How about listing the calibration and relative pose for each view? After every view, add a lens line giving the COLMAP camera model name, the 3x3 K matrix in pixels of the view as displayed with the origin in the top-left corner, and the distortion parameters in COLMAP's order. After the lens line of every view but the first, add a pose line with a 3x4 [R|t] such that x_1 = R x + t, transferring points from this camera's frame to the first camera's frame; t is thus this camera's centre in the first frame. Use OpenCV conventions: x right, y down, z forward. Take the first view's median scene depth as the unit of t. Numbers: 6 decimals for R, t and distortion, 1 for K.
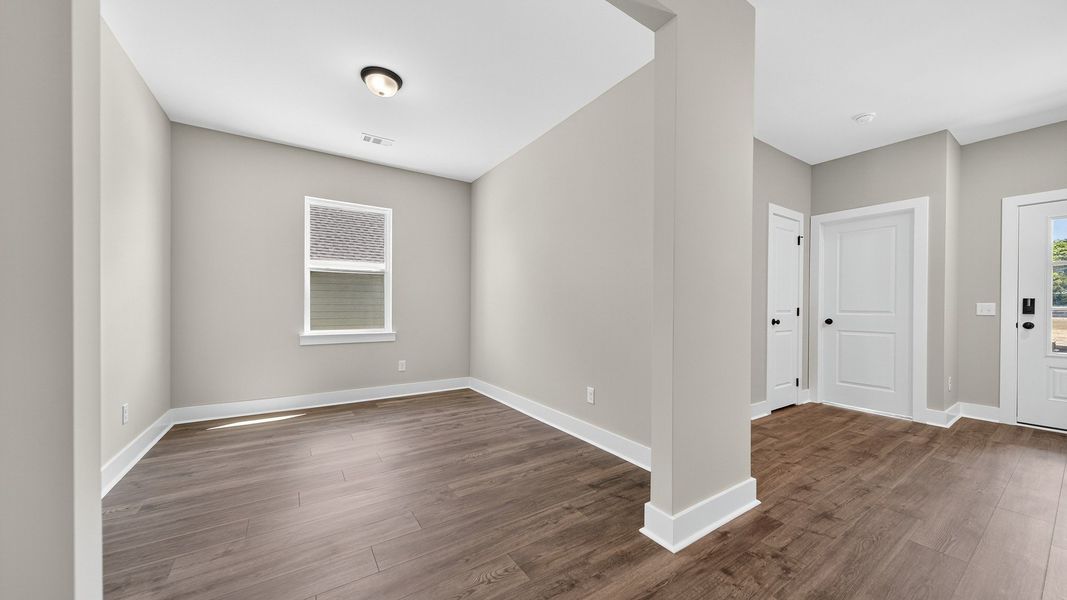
lens RADIAL K [[373.2, 0, 540.3], [0, 373.2, 307.8], [0, 0, 1]] dist [0.002027, 0.000205]
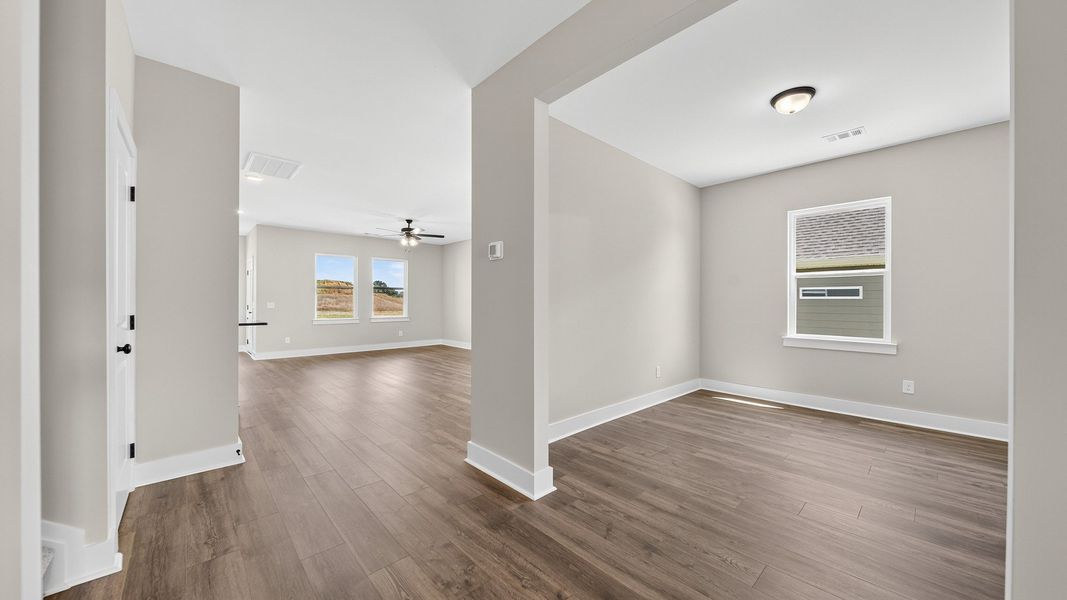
lens RADIAL K [[373.2, 0, 539.1], [0, 373.2, 301.8], [0, 0, 1]] dist [0.002027, 0.000205]
pose [[0.166861, -0.008000, -0.985948, 0.343874], [-0.009251, 0.999910, -0.009679, -0.015009], [0.985937, 0.010736, 0.166772, 0.094847]]
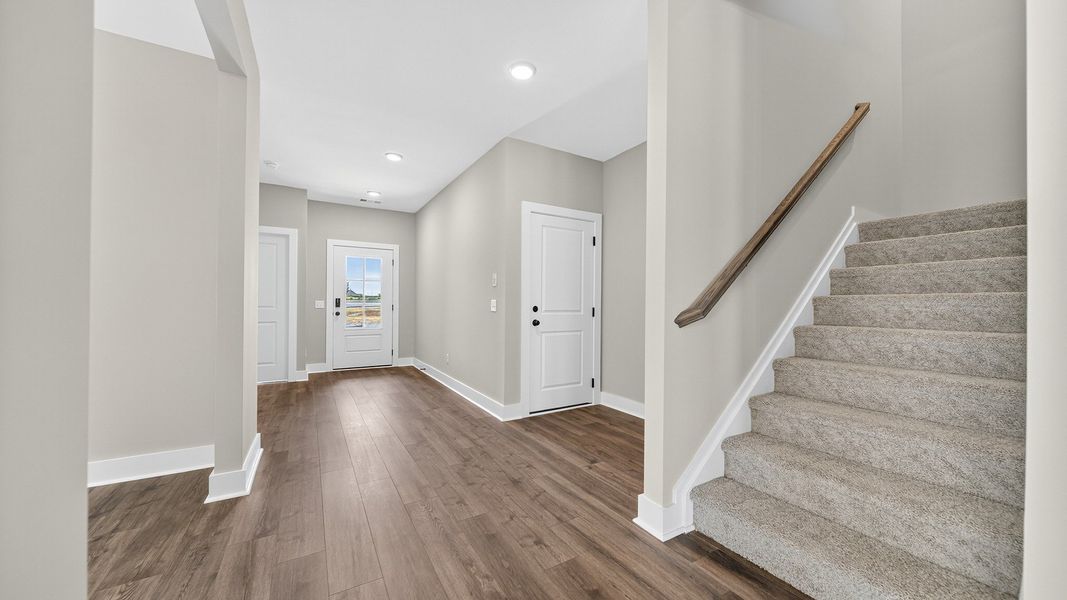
lens RADIAL K [[373.2, 0, 538.2], [0, 373.2, 306.1], [0, 0, 1]] dist [0.002027, 0.000205]
pose [[0.047643, -0.007476, 0.998836, -0.412019], [-0.004159, 0.999962, 0.007683, -0.006089], [-0.998856, -0.004520, 0.047610, -0.028831]]
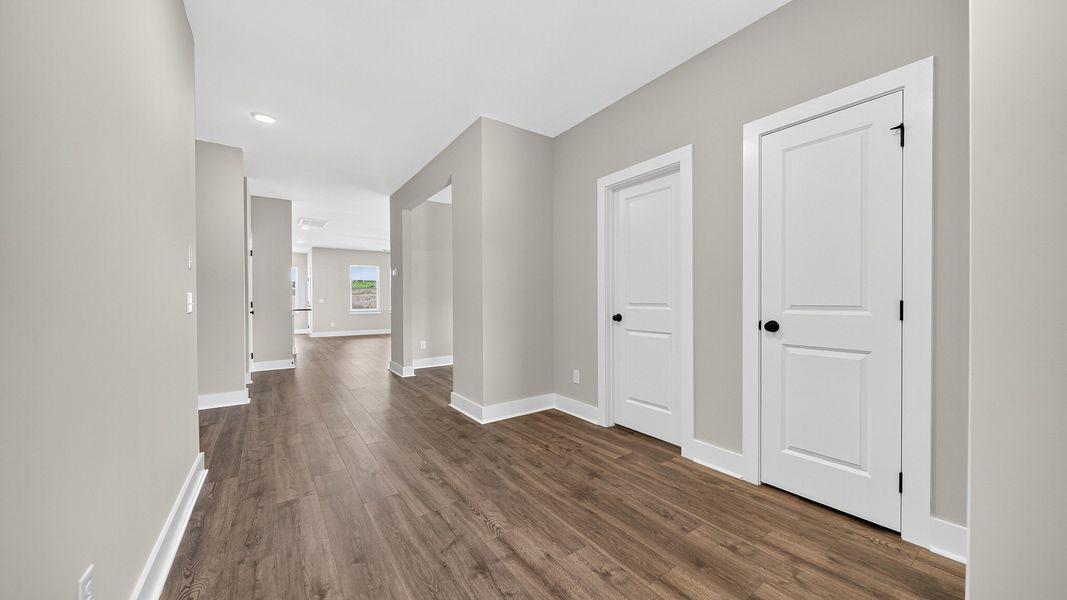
lens RADIAL K [[373.2, 0, 542.2], [0, 373.2, 305.6], [0, 0, 1]] dist [0.002027, 0.000205]
pose [[0.037096, 0.006256, -0.999292, 1.304899], [0.002543, 0.999977, 0.006355, 0.002358], [0.999308, -0.002777, 0.037079, 0.713535]]
